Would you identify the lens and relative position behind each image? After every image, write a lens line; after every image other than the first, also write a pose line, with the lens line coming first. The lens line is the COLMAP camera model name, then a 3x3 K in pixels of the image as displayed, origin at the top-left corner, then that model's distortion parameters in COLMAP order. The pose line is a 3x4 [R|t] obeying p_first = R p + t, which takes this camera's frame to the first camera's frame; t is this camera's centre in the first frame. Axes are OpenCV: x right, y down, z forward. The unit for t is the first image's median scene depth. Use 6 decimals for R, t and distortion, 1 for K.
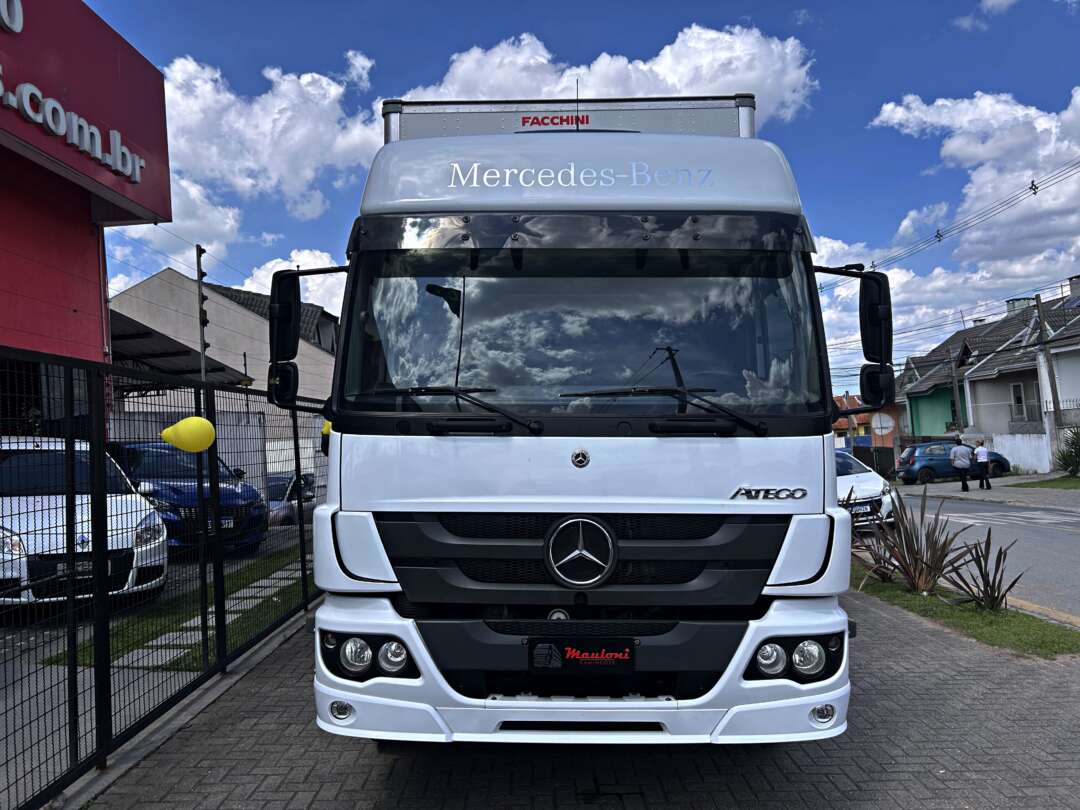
lens RADIAL K [[823.7, 0, 536.1], [0, 823.7, 402.7], [0, 0, 1]] dist [0.054269, -0.022605]
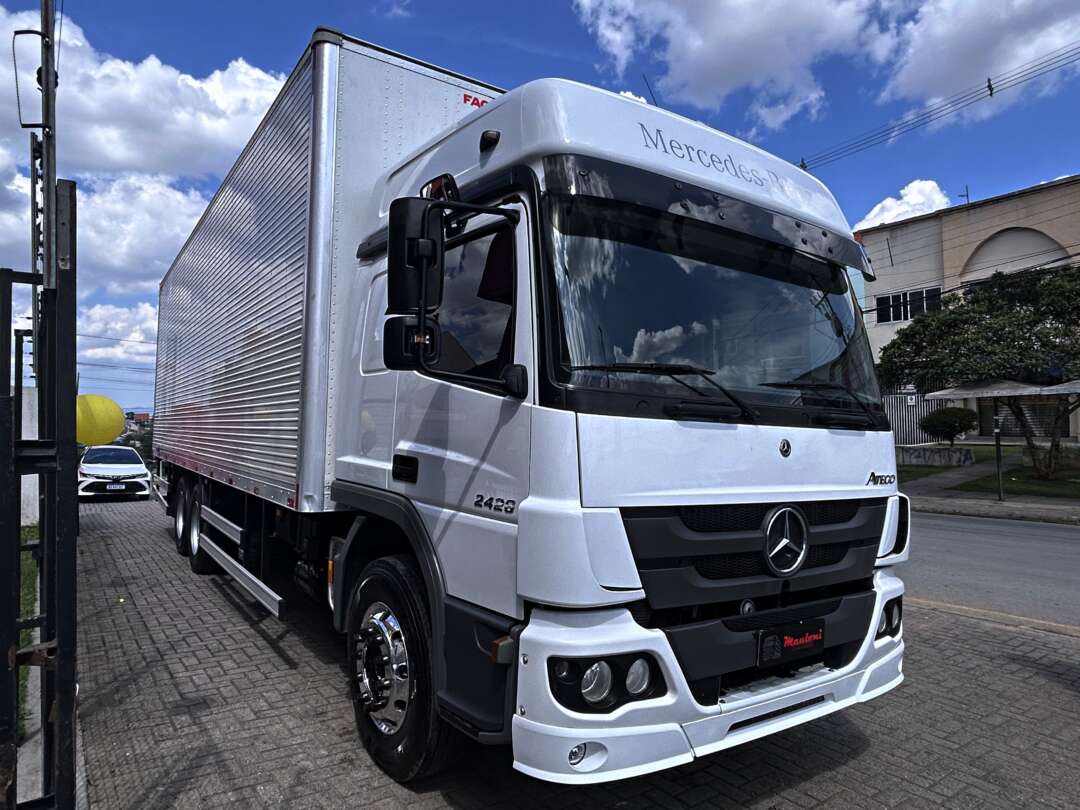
lens RADIAL K [[698.2, 0, 549.6], [0, 698.2, 411.4], [0, 0, 1]] dist [0.000866, -0.000977]
pose [[0.813104, 0.044062, 0.580448, -0.671583], [-0.048183, 0.998804, -0.008323, 0.044373], [-0.580120, -0.021200, 0.814255, 0.470298]]
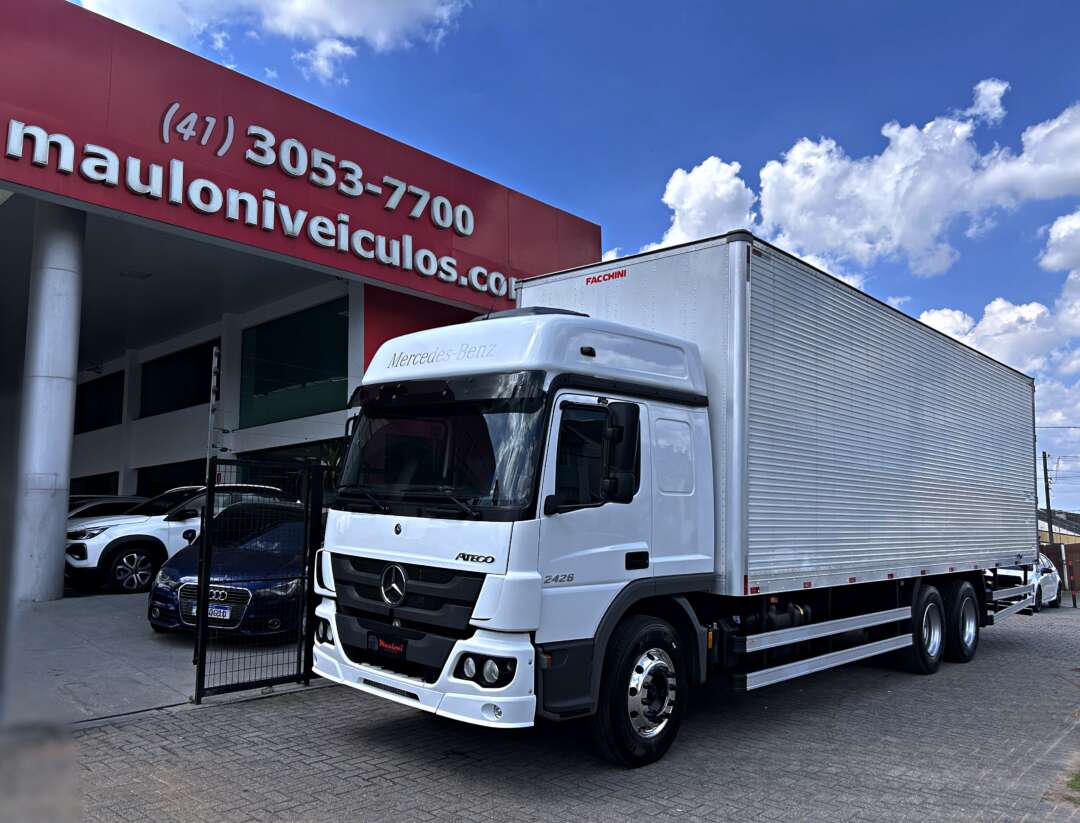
lens RADIAL K [[861.3, 0, 540.7], [0, 861.3, 413.3], [0, 0, 1]] dist [0.101359, -0.009577]
pose [[0.728744, -0.035583, -0.683861, 1.485368], [-0.008153, 0.998127, -0.060624, -0.064017], [0.684737, 0.049755, 0.727090, -0.106922]]
